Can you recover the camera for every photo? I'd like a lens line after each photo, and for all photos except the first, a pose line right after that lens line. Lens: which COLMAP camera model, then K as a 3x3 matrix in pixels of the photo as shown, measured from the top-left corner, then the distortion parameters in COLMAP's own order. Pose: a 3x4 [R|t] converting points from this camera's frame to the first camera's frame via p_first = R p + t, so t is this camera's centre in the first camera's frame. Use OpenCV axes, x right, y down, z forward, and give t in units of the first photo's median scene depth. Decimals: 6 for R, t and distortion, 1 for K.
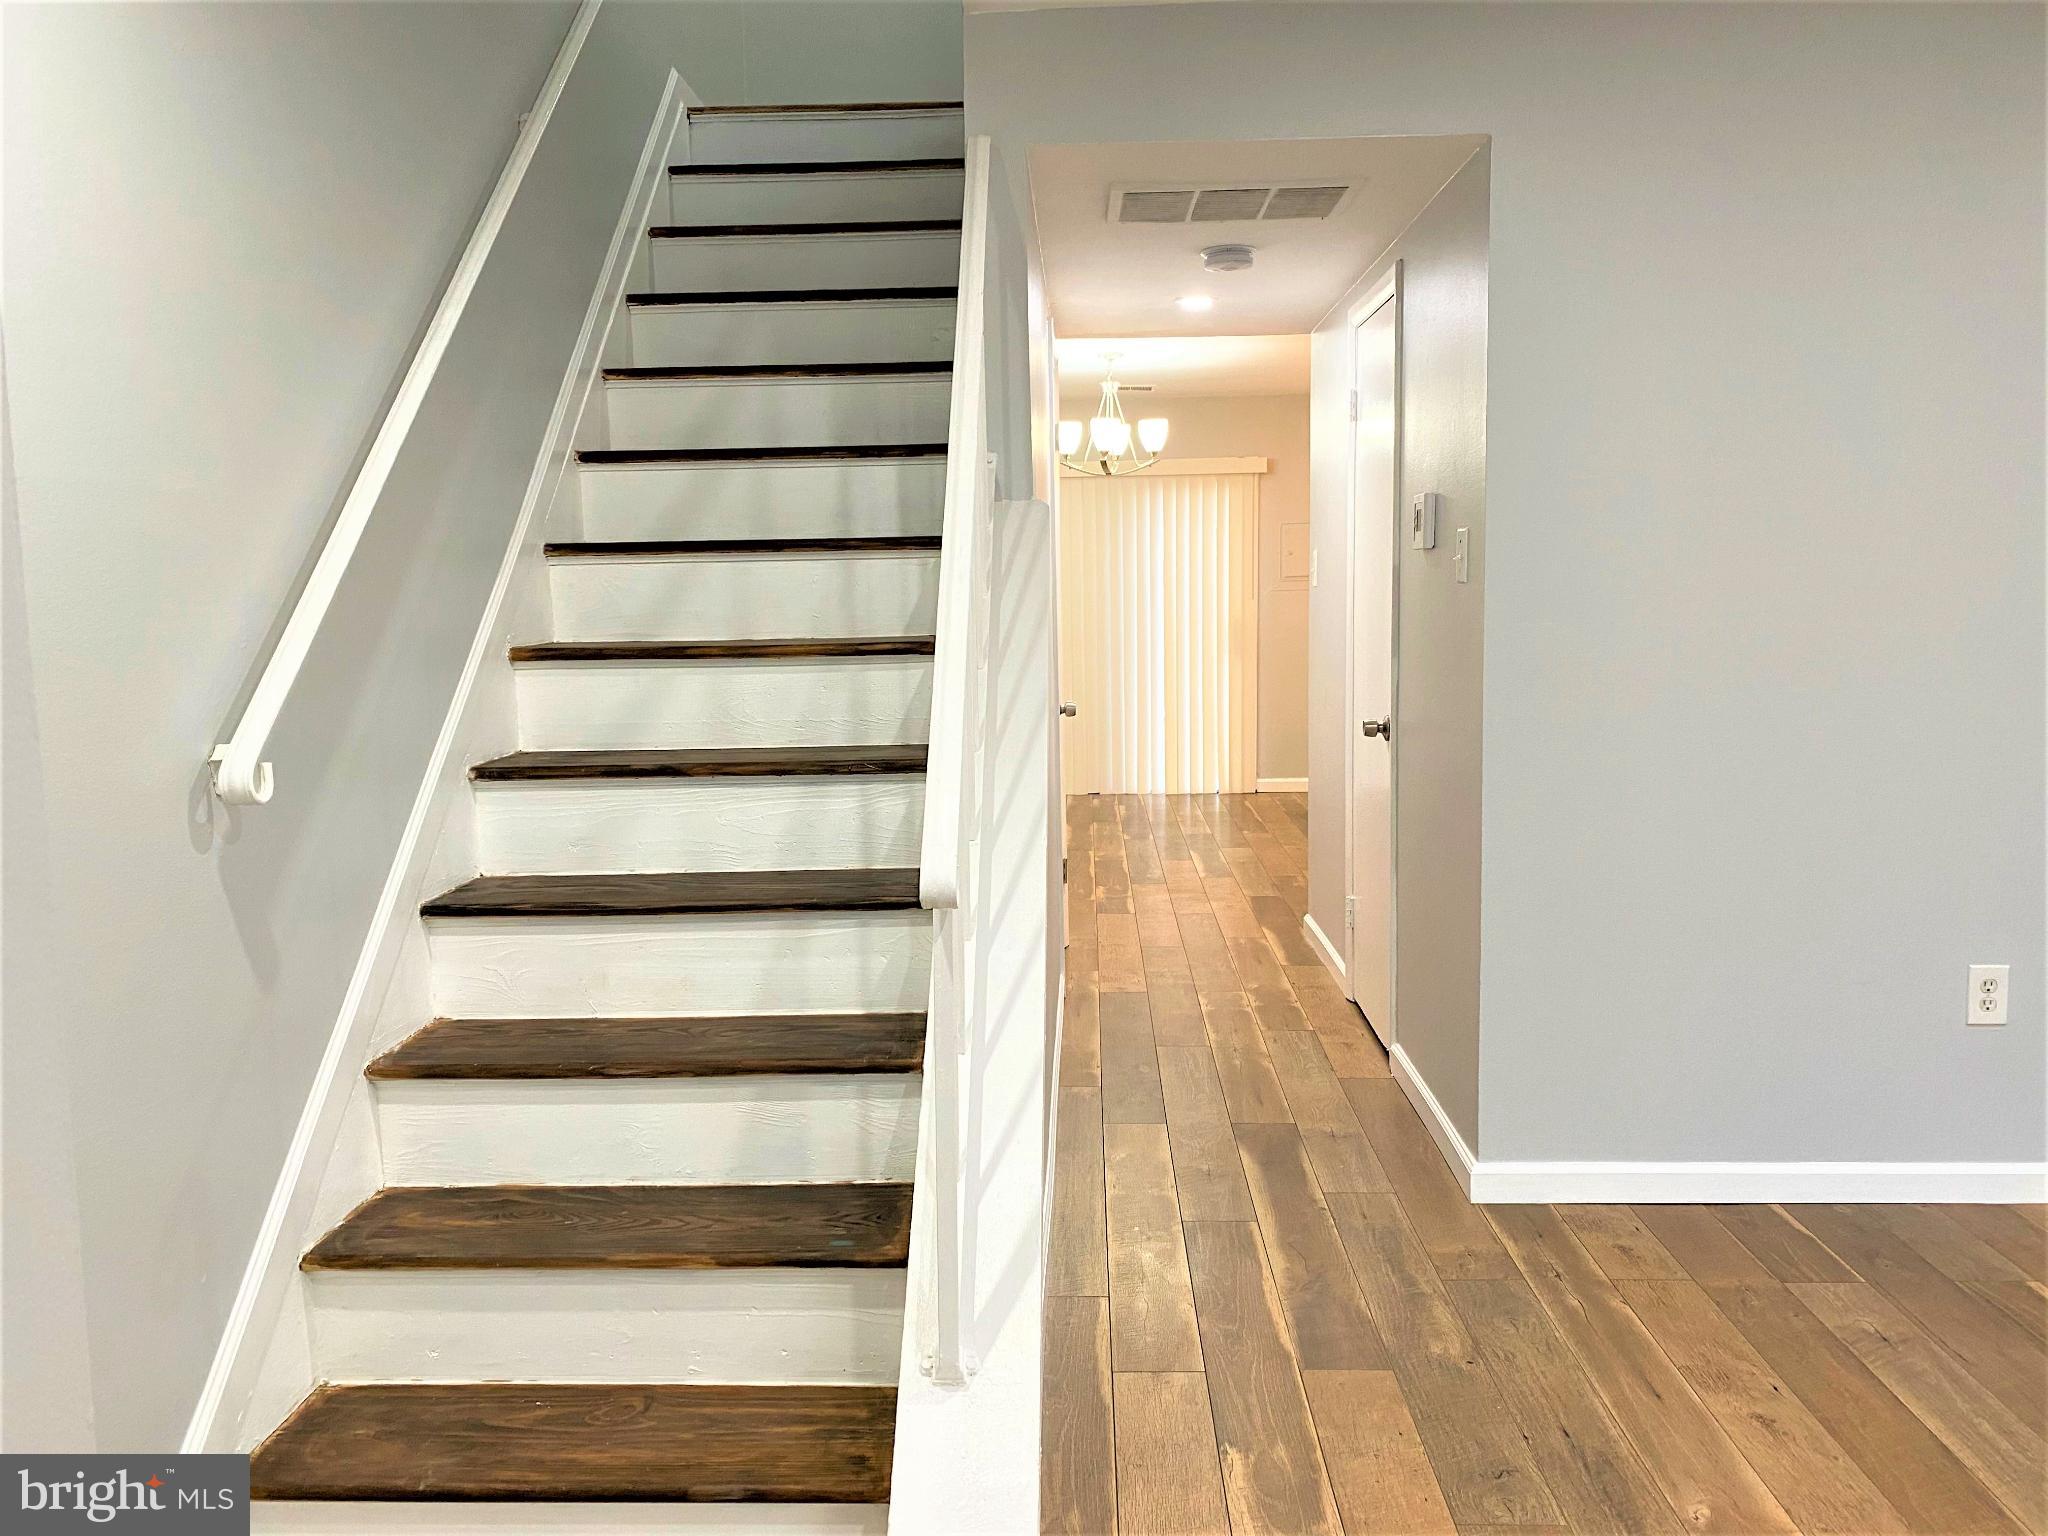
lens RADIAL K [[1570.0, 0, 1028.5], [0, 1570.0, 781.0], [0, 0, 1]] dist [0.032304, -0.025554]
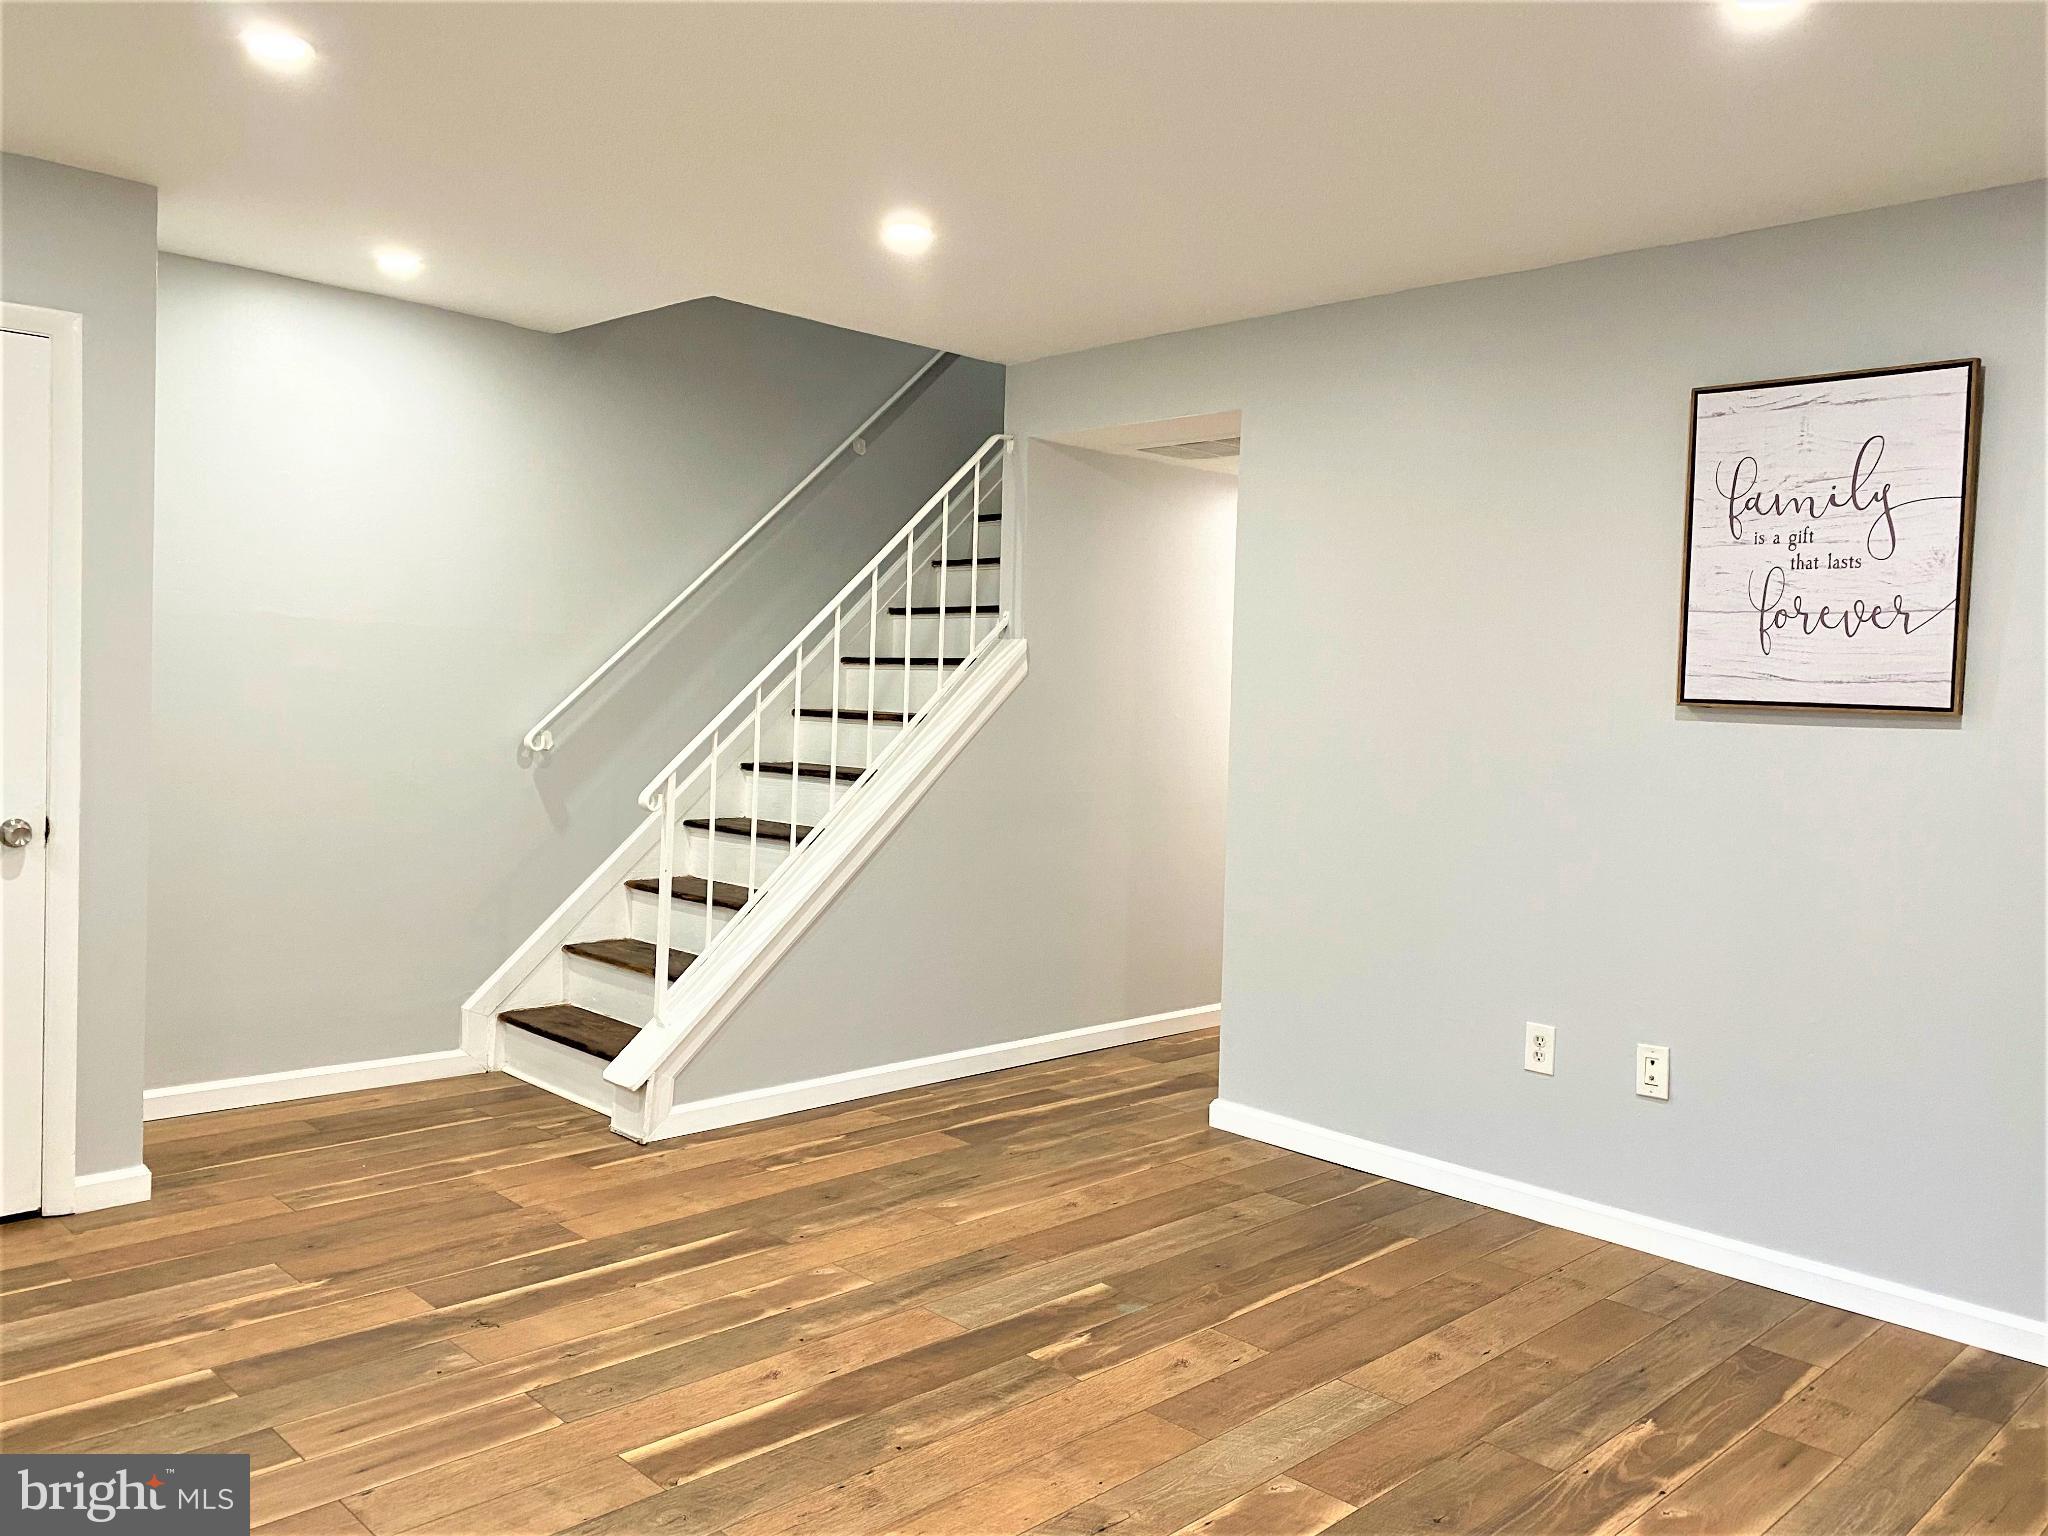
lens RADIAL K [[1570.0, 0, 1010.7], [0, 1570.0, 759.6], [0, 0, 1]] dist [0.032304, -0.025554]
pose [[0.717678, 0.075406, -0.692280, 1.309695], [-0.132035, 0.990822, -0.028956, 0.000080], [0.683743, 0.112186, 0.721048, -0.239194]]
